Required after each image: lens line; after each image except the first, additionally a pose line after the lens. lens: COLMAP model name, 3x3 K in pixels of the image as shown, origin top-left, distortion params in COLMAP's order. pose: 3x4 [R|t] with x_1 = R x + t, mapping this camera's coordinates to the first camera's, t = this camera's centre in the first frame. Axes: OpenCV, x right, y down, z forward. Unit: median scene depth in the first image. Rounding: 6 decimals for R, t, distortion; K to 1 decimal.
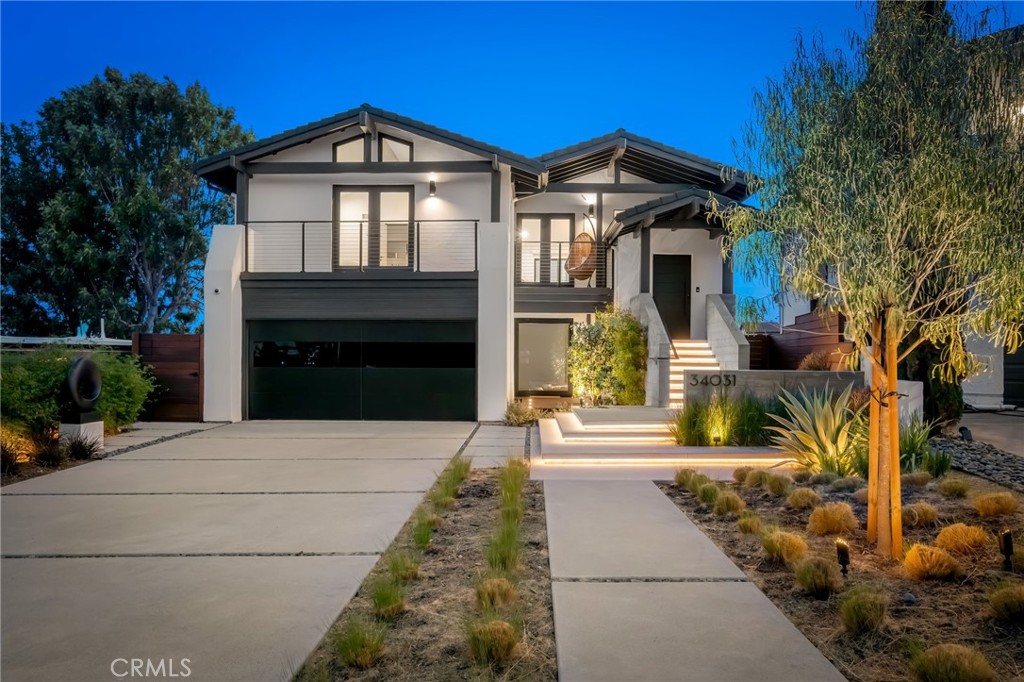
lens RADIAL K [[651.4, 0, 521.3], [0, 651.4, 365.2], [0, 0, 1]] dist [-0.038691, -0.000750]
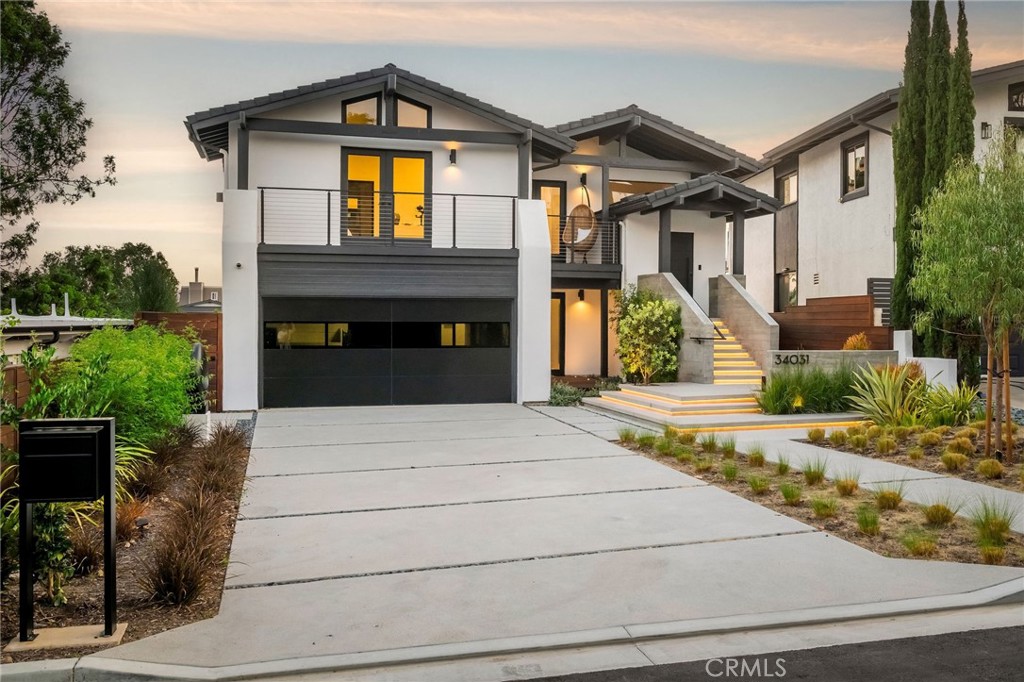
lens RADIAL K [[888.5, 0, 516.4], [0, 888.5, 343.1], [0, 0, 1]] dist [-0.060485, 0.008818]
pose [[0.962568, -0.009214, 0.270882, -0.396519], [0.005517, 0.999881, 0.014407, -0.020629], [-0.270983, -0.012373, 0.962505, -0.265433]]
